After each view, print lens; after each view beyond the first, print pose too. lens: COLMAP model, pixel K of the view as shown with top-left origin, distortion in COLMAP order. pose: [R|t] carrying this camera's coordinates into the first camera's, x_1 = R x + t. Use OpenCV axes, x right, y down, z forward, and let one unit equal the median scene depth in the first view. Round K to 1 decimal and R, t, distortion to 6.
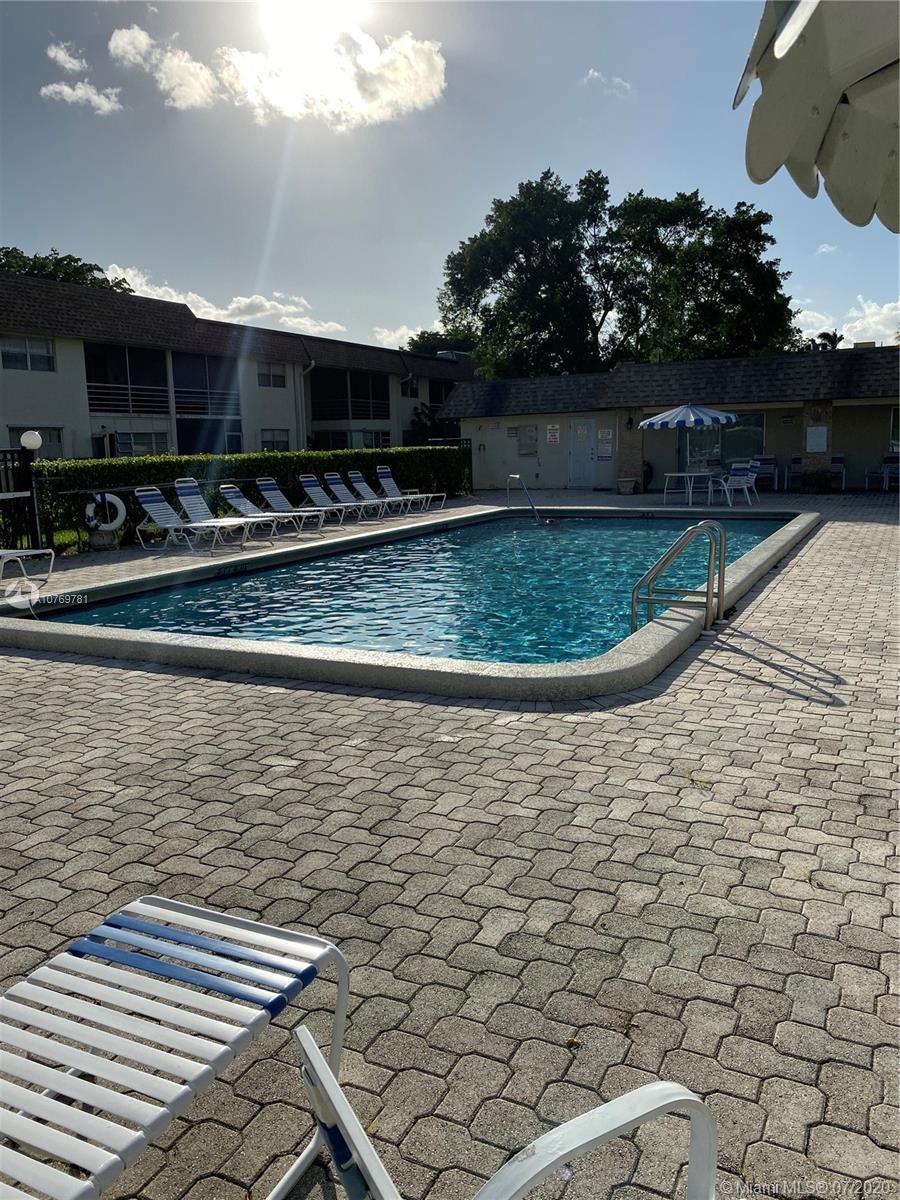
lens RADIAL K [[921.9, 0, 450.9], [0, 921.9, 600.2], [0, 0, 1]] dist [0.033934, -0.036572]
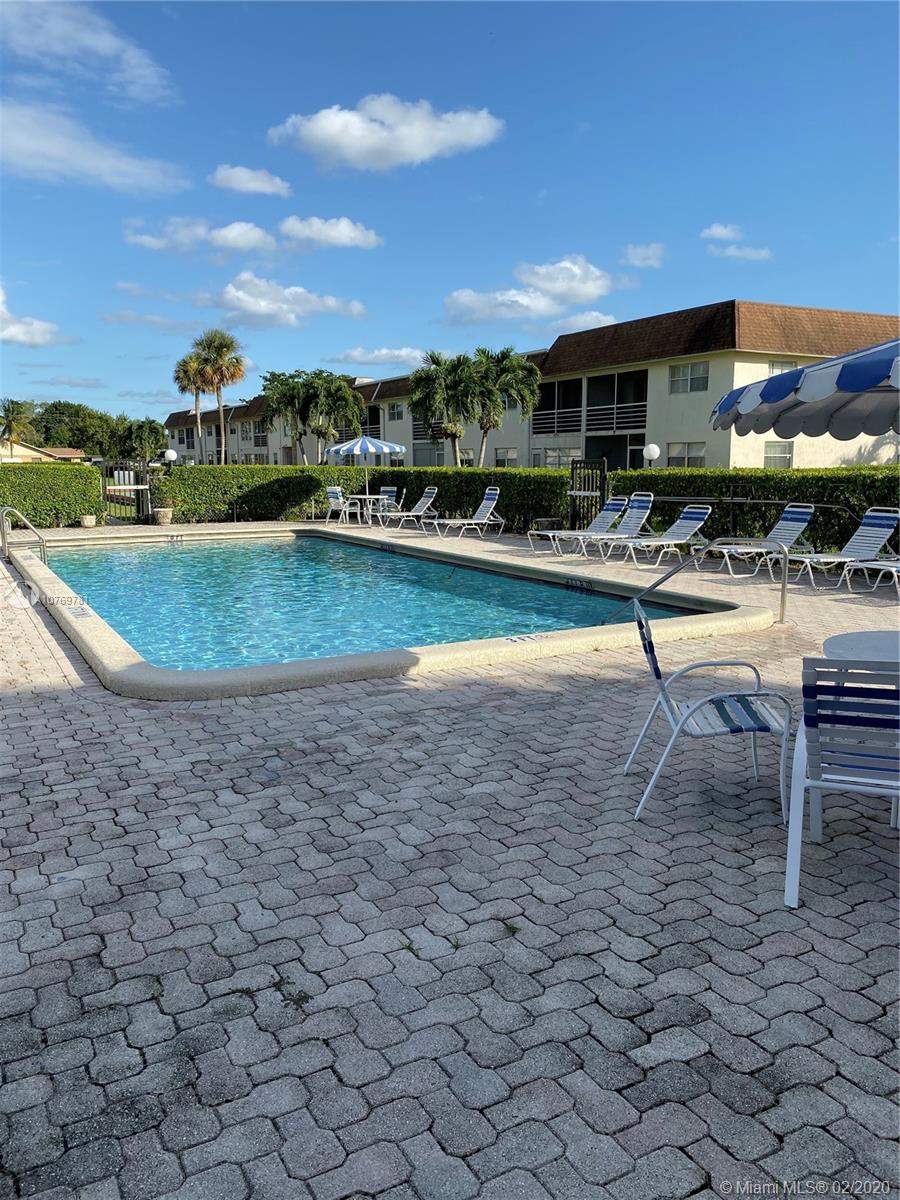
lens RADIAL K [[921.9, 0, 450.9], [0, 921.9, 599.1], [0, 0, 1]] dist [0.033934, -0.036572]
pose [[-0.574693, 0.153087, -0.803923, 0.713613], [-0.115946, 0.957207, 0.265161, -0.285733], [0.810114, 0.245598, -0.532351, 1.519061]]
